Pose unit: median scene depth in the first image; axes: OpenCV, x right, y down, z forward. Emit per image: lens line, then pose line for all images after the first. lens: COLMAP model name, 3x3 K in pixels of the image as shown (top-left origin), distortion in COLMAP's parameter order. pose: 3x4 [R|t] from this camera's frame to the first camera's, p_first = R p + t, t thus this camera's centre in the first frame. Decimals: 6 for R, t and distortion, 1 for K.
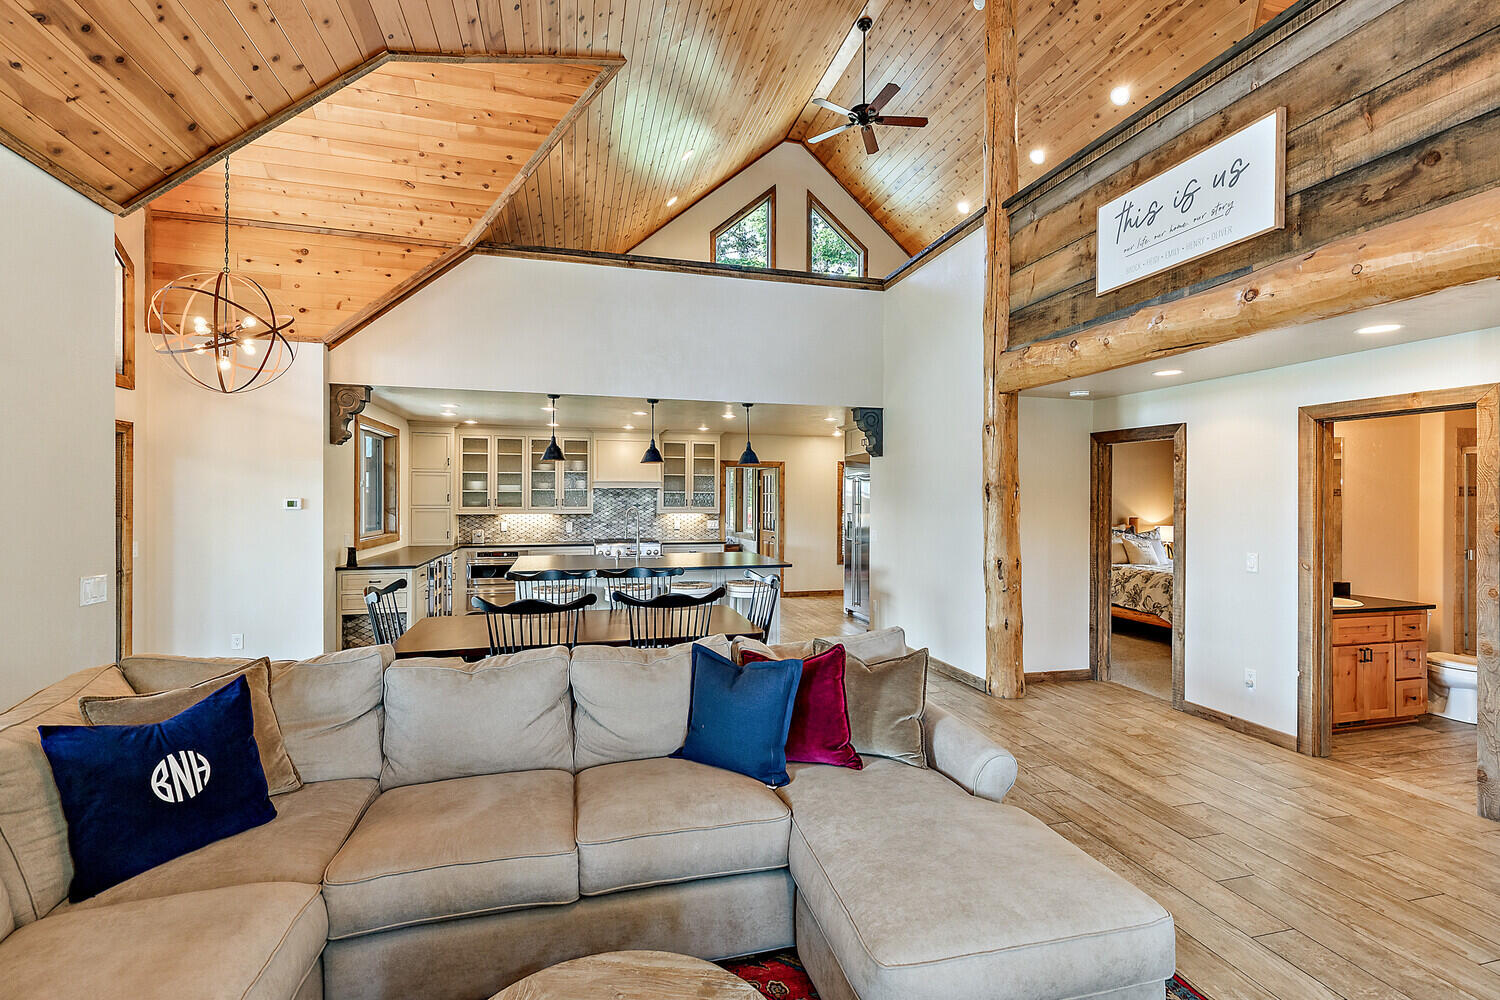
lens RADIAL K [[682.0, 0, 749.3], [0, 682.0, 496.1], [0, 0, 1]] dist [0.008907, -0.000659]
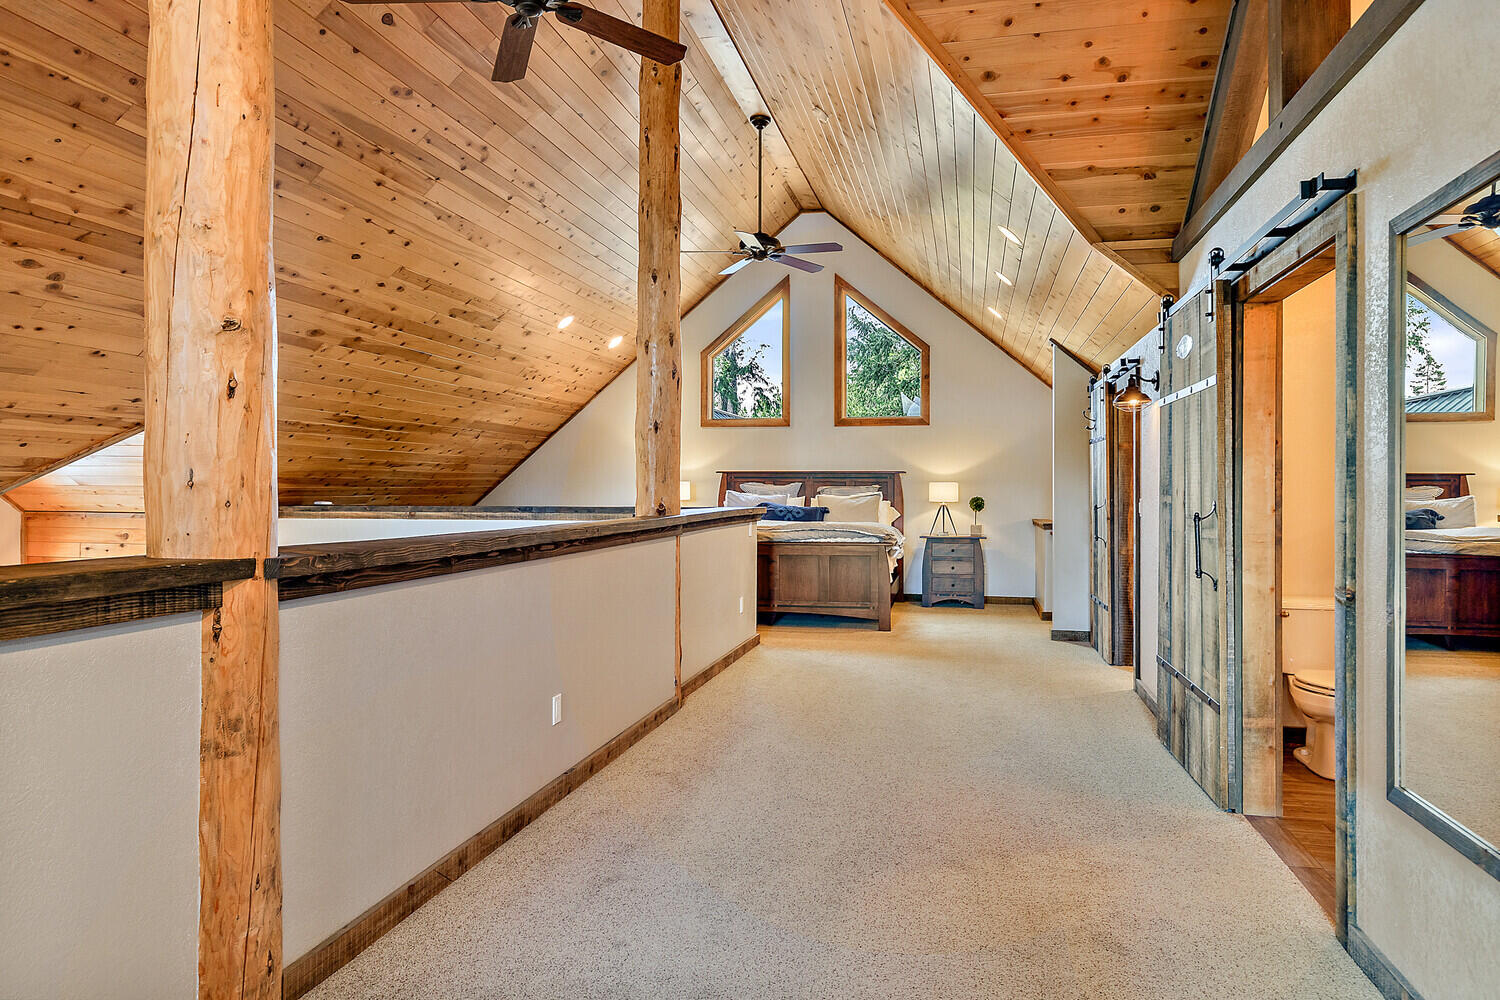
lens RADIAL K [[983.9, 0, 747.8], [0, 983.9, 489.2], [0, 0, 1]] dist [0.007133, -0.001601]
pose [[0.882755, -0.001855, -0.469829, 0.880863], [0.004667, 0.999977, 0.004820, -0.426019], [0.469810, -0.006447, 0.882744, 0.118086]]
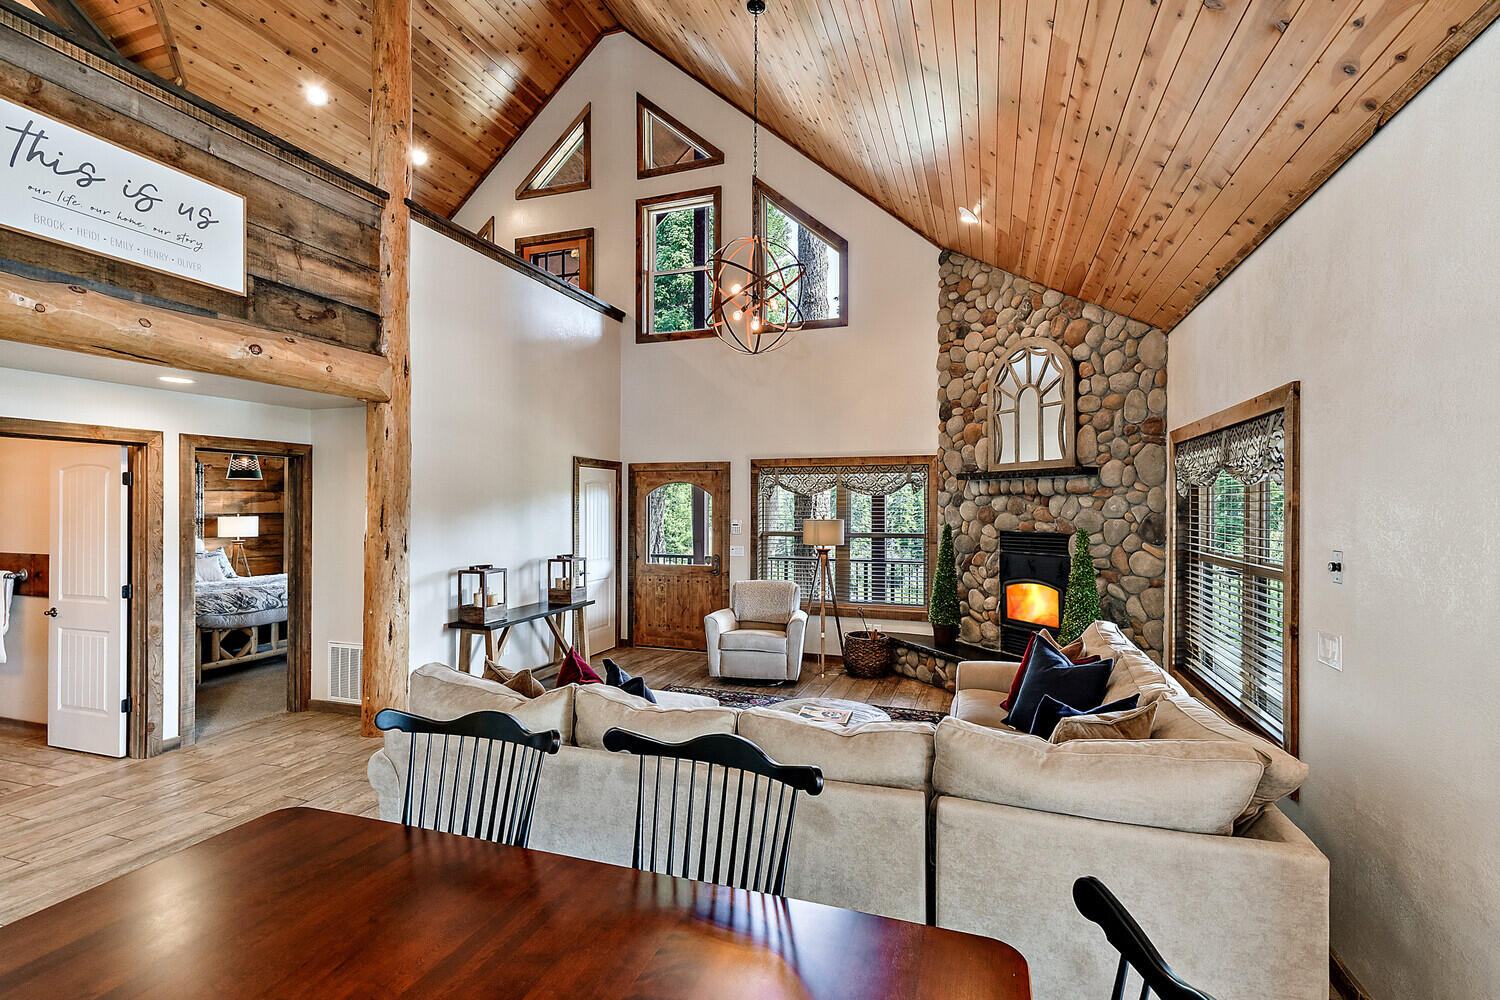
lens RADIAL K [[682.0, 0, 759.1], [0, 682.0, 503.0], [0, 0, 1]] dist [0.008907, -0.000659]
pose [[-0.830177, -0.004011, 0.557486, -0.368923], [-0.007852, 0.999959, -0.004498, -0.015340], [-0.557445, -0.008112, -0.830174, 0.837099]]
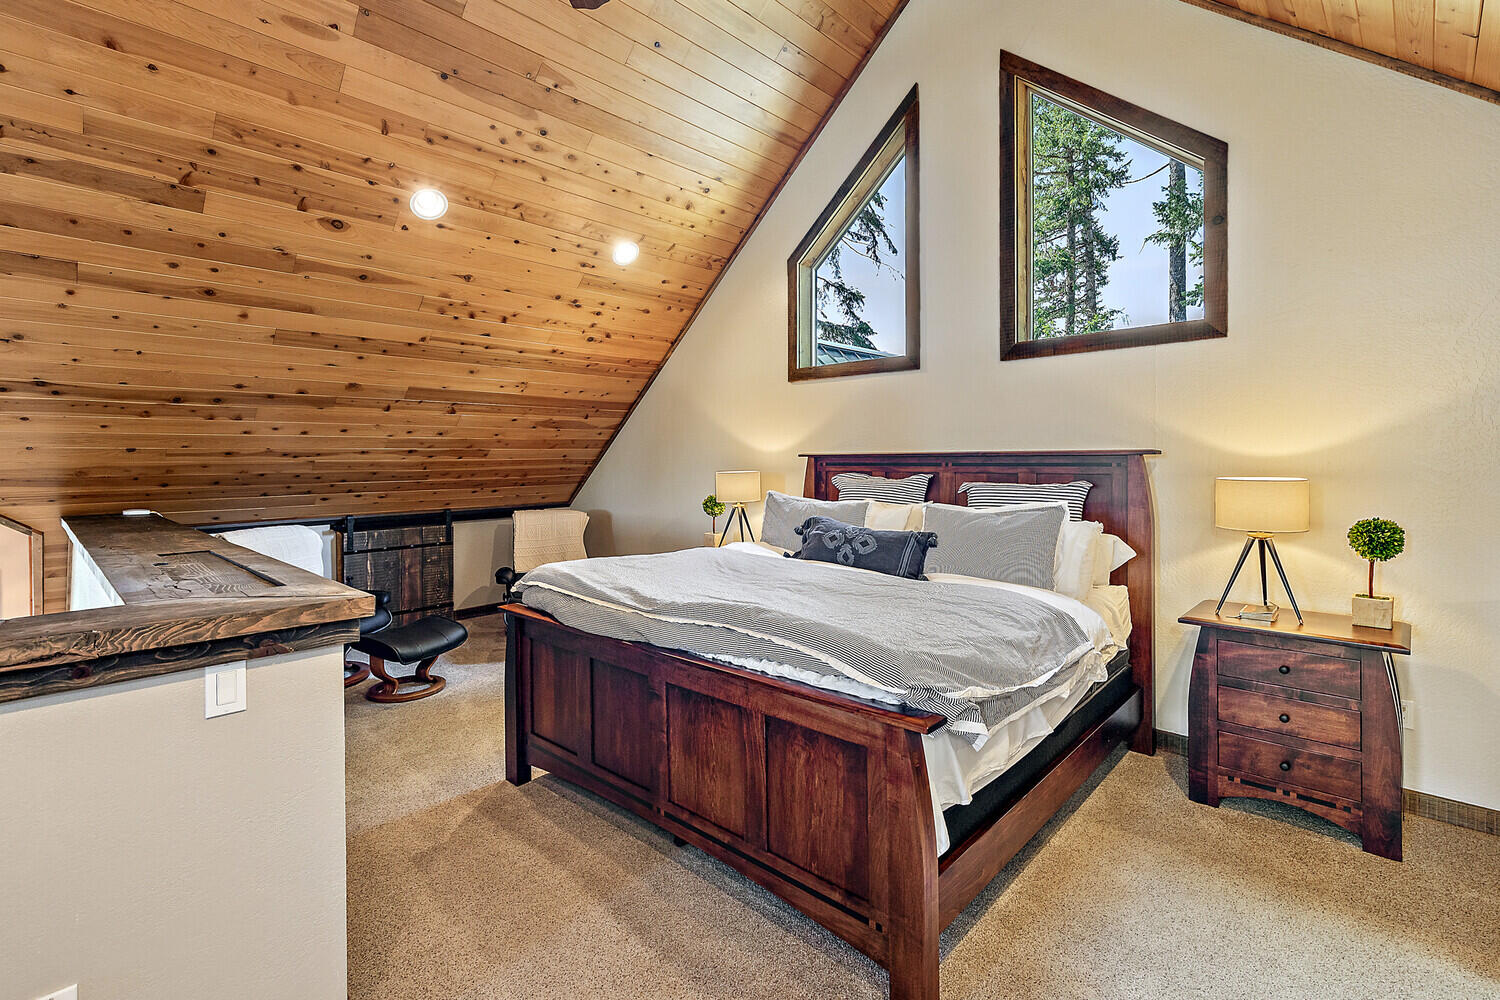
lens RADIAL K [[682.0, 0, 766.0], [0, 682.0, 470.1], [0, 0, 1]] dist [0.008907, -0.000659]
pose [[0.517040, 0.006099, -0.855939, 0.587583], [0.014940, 0.999758, 0.016149, -0.446768], [0.855831, -0.021137, 0.516824, 1.311266]]
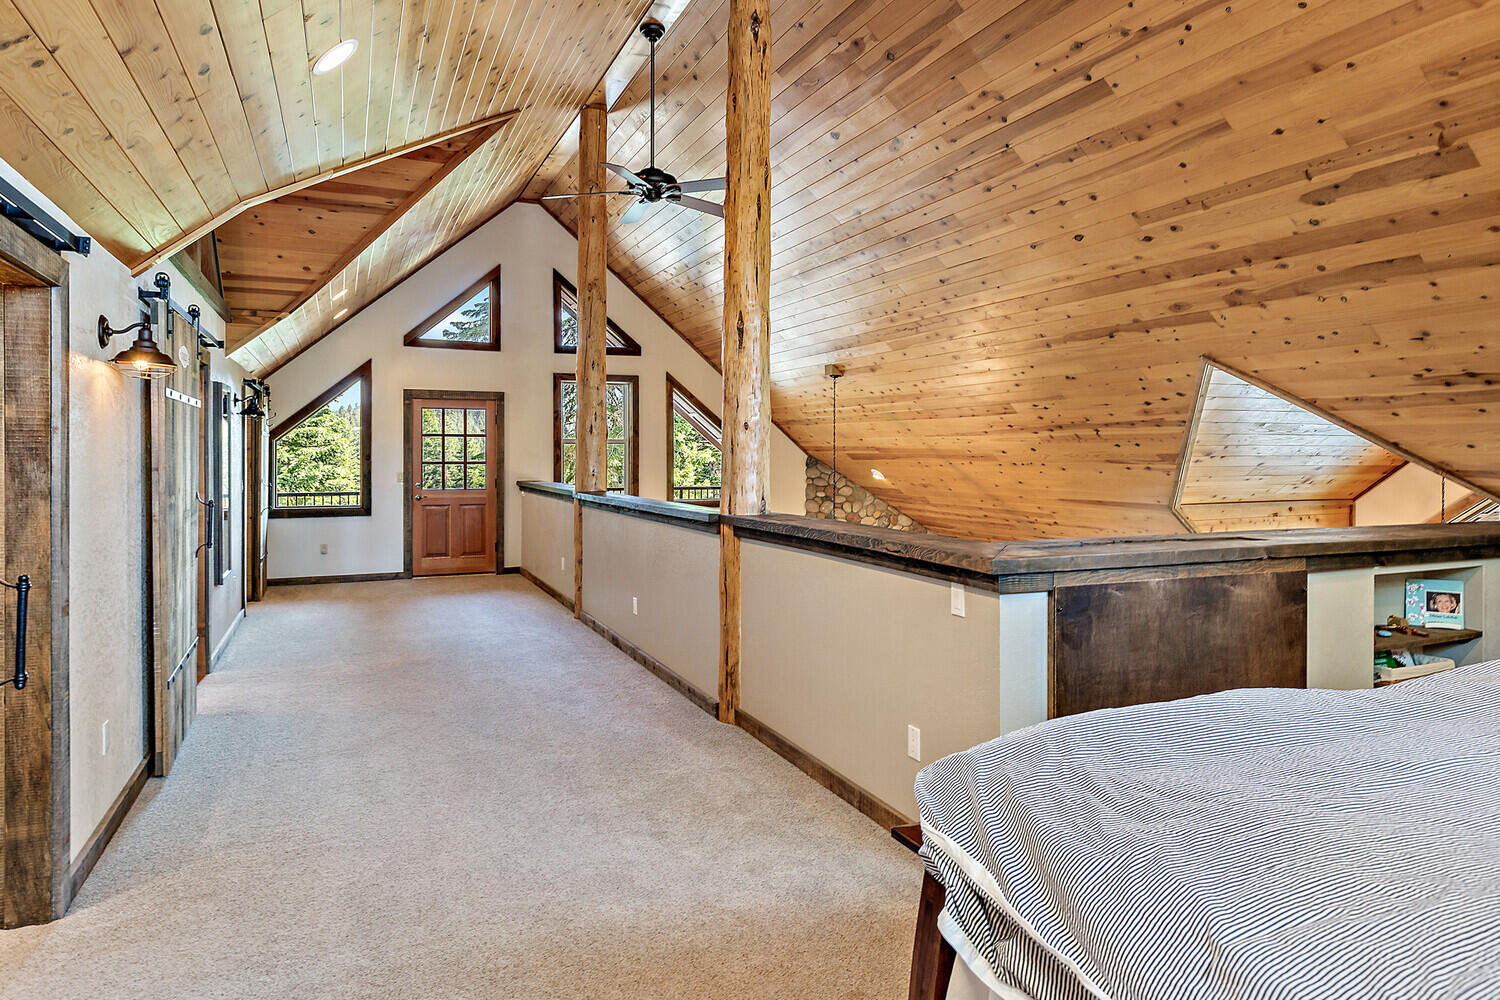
lens RADIAL K [[911.5, 0, 747.6], [0, 911.5, 493.0], [0, 0, 1]] dist [-0.002351, -0.000763]
pose [[-0.989228, 0.000638, -0.146383, 0.472382], [-0.004717, 0.999332, 0.036231, -0.445995], [0.146309, 0.036531, -0.988564, 1.764844]]
